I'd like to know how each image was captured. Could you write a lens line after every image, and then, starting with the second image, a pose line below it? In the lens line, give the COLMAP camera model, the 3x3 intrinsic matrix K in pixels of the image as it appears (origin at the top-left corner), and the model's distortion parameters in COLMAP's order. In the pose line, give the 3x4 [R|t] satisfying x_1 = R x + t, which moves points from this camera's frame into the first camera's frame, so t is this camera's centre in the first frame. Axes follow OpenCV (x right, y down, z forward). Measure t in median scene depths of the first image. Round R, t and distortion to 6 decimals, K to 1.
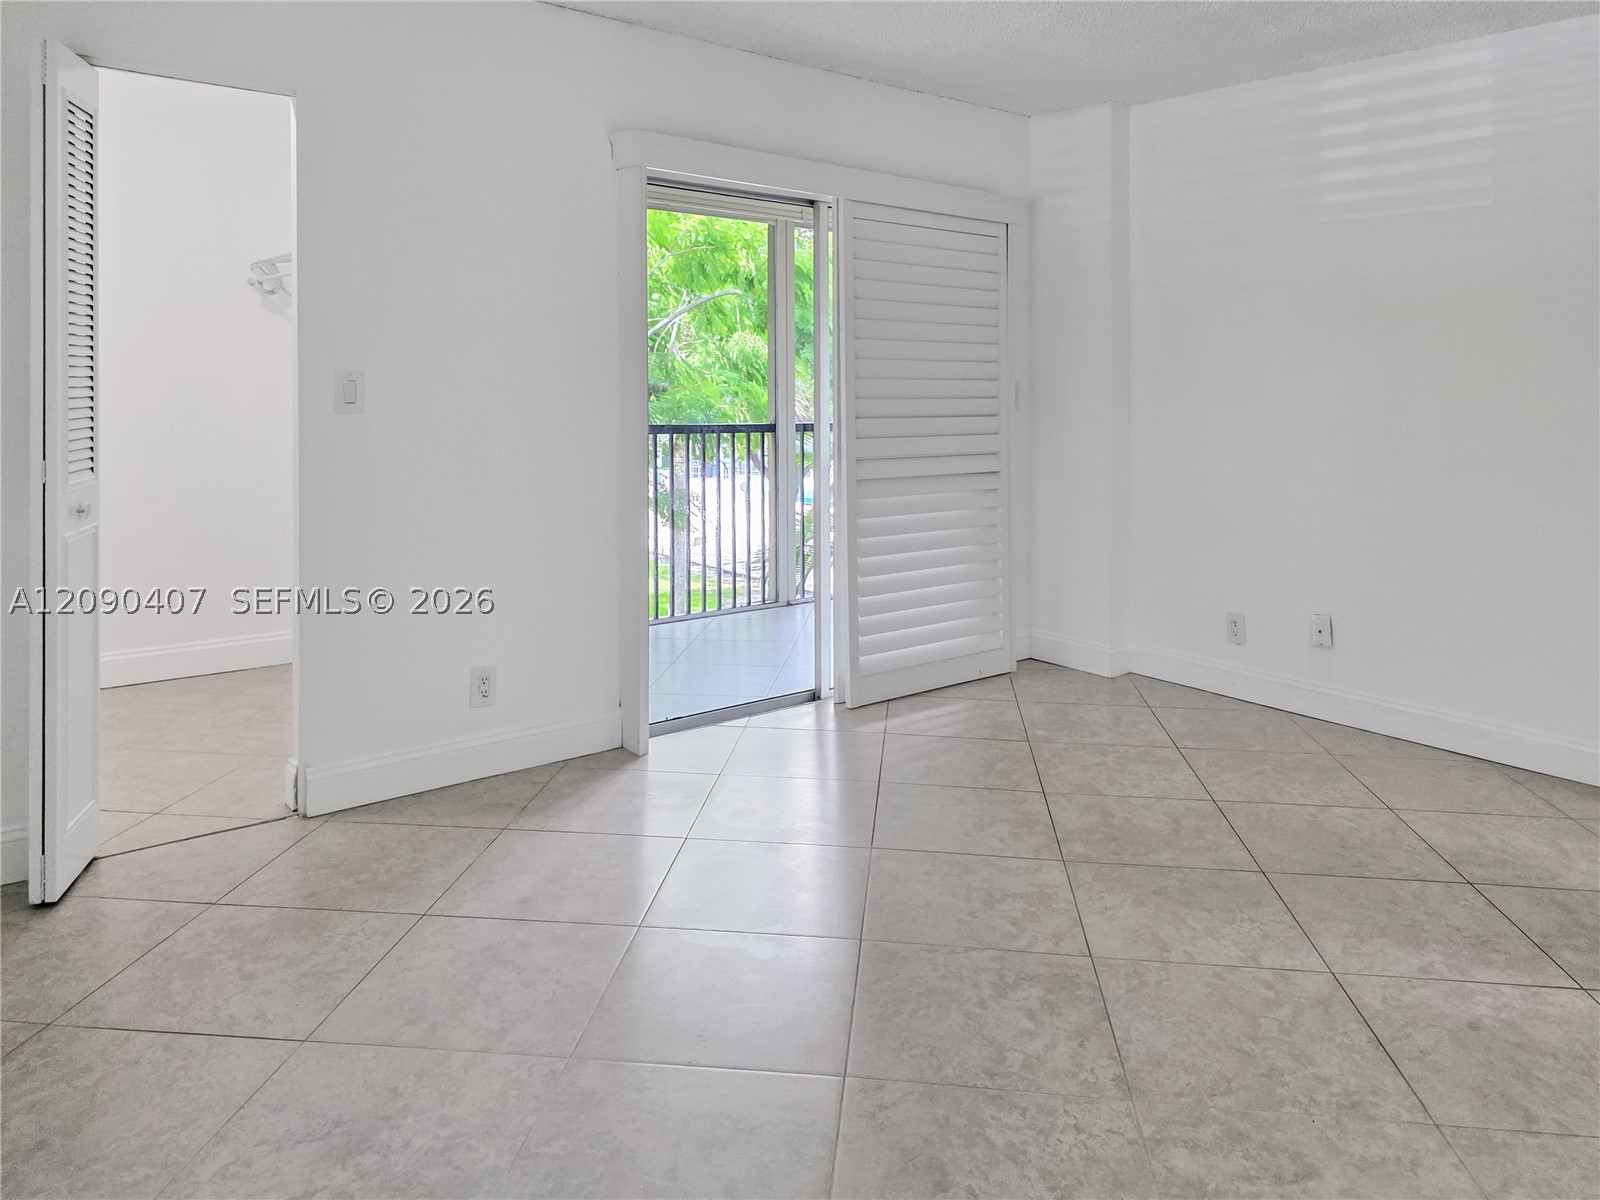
lens RADIAL K [[1096.9, 0, 811.1], [0, 1096.9, 600.7], [0, 0, 1]] dist [0.128191, -0.056500]
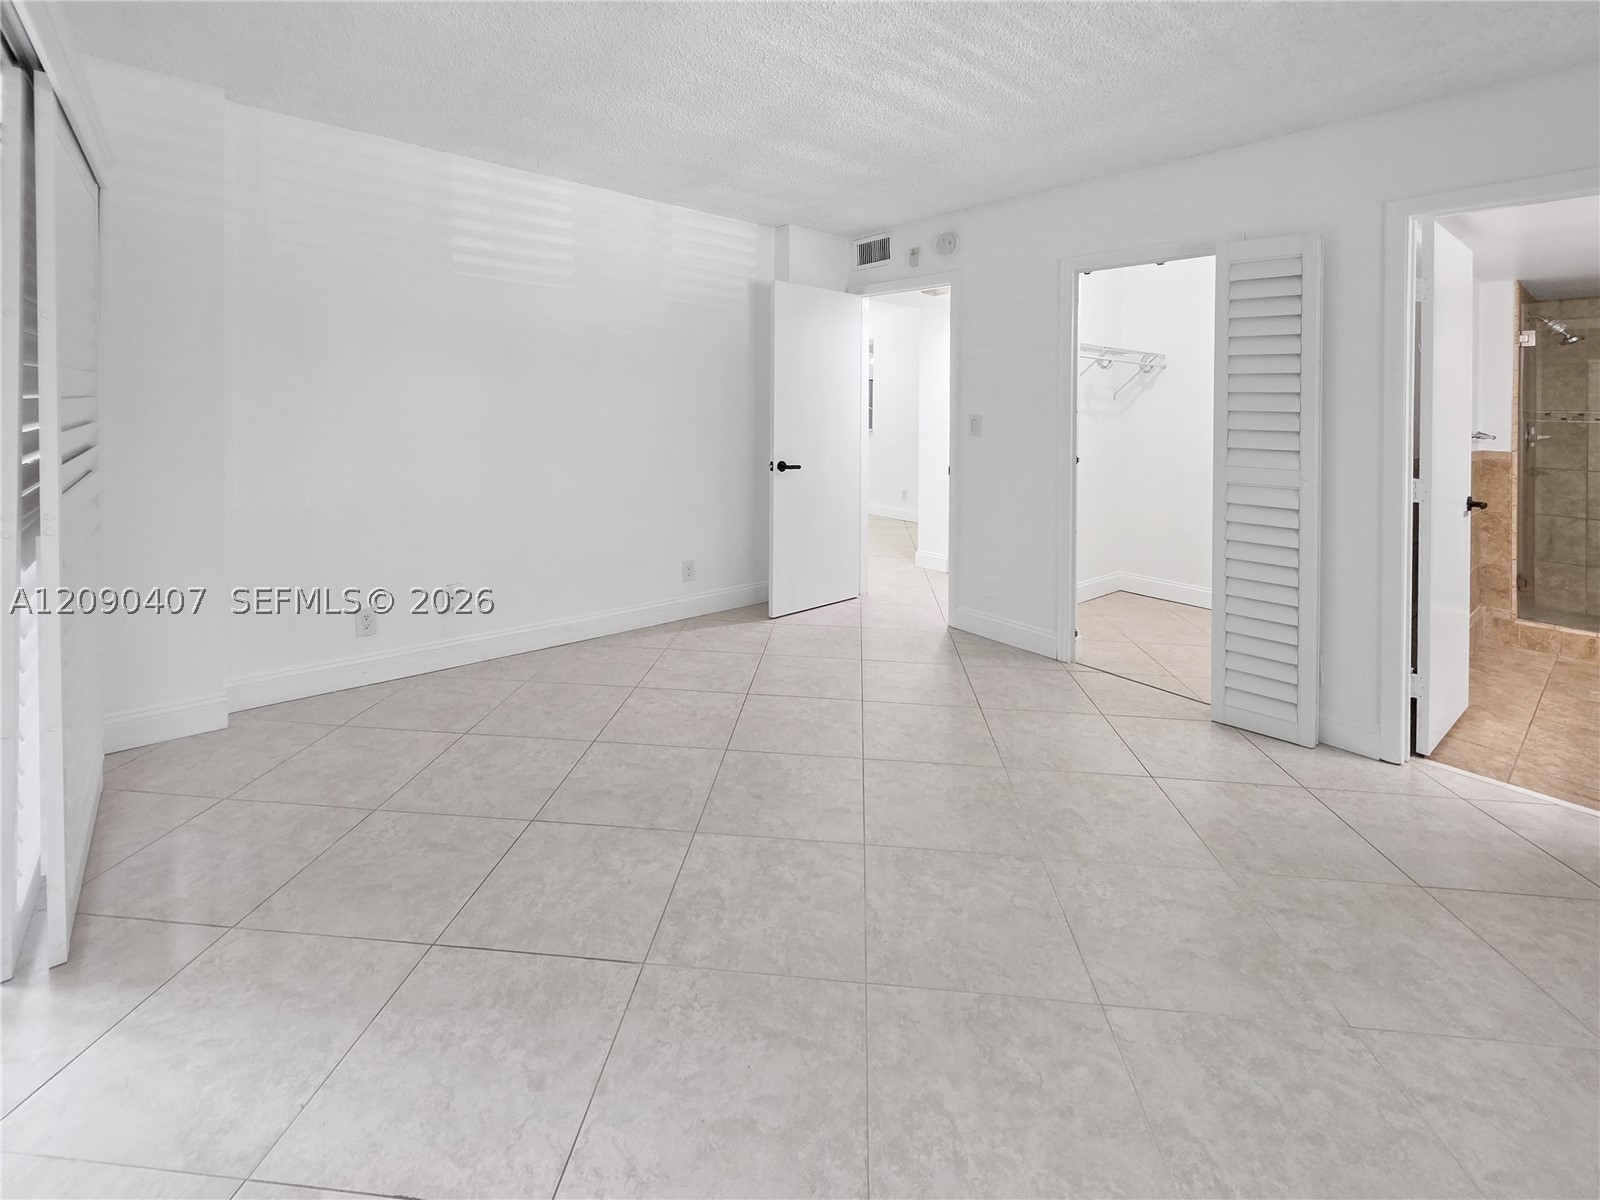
lens RADIAL K [[648.7, 0, 795.4], [0, 648.7, 589.2], [0, 0, 1]] dist [0.000939, -0.000036]
pose [[0.049850, -0.303270, 0.951600, -0.416215], [0.200468, 0.936433, 0.287935, -0.226210], [-0.978431, 0.176412, 0.107477, 0.902960]]
